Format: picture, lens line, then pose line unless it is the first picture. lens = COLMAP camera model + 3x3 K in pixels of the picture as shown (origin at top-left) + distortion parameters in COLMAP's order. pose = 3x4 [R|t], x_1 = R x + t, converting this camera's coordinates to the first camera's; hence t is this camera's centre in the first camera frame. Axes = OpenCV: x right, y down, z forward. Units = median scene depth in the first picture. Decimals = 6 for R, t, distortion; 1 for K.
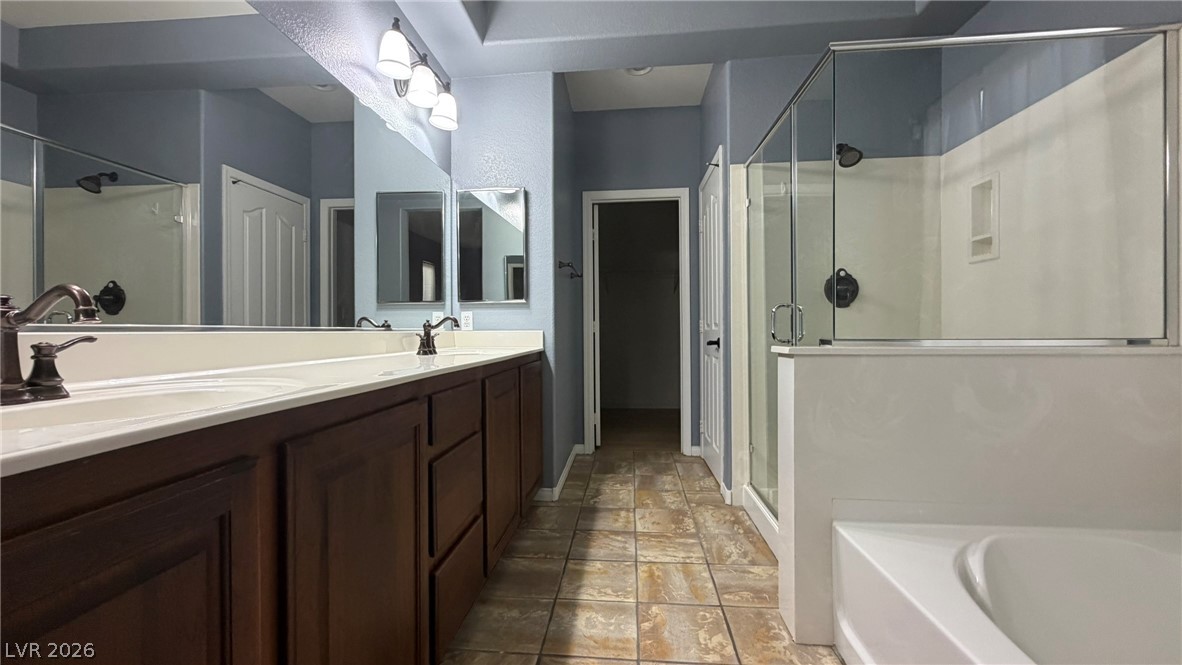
lens RADIAL K [[470.1, 0, 584.4], [0, 470.1, 331.0], [0, 0, 1]] dist [-0.000648, 0.000341]
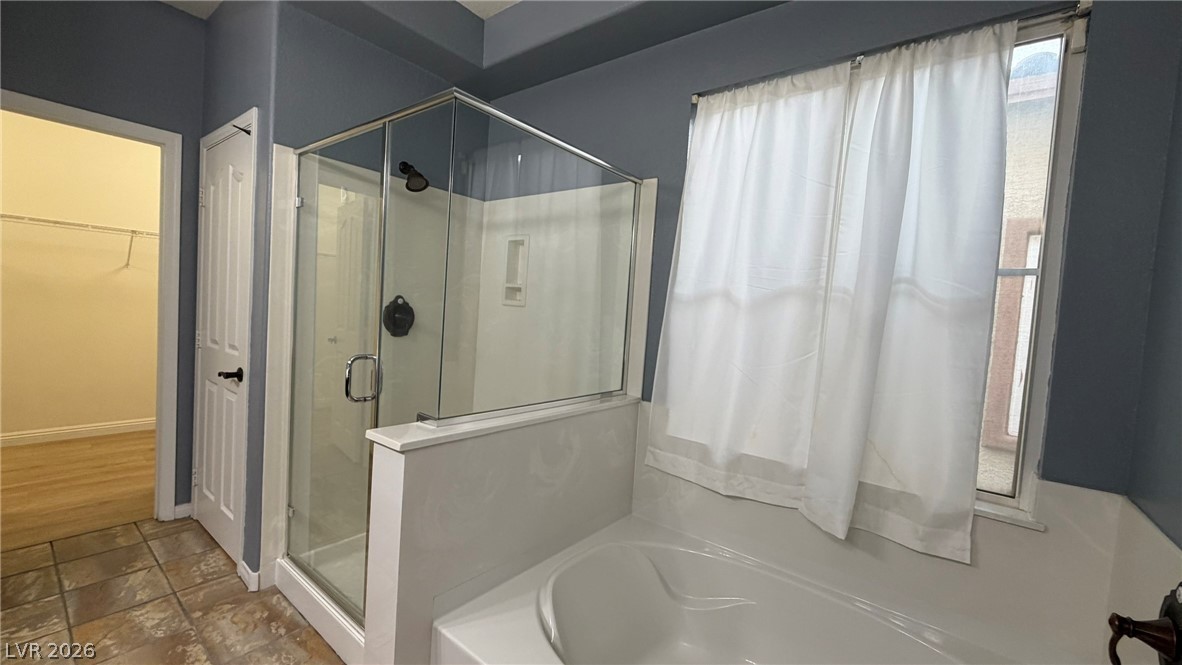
lens RADIAL K [[470.1, 0, 584.4], [0, 470.1, 331.0], [0, 0, 1]] dist [-0.000648, 0.000341]
pose [[0.541775, 0.003104, 0.840518, -0.048634], [-0.065603, 0.997099, 0.038603, -0.122519], [-0.837960, -0.076054, 0.540406, 0.169585]]
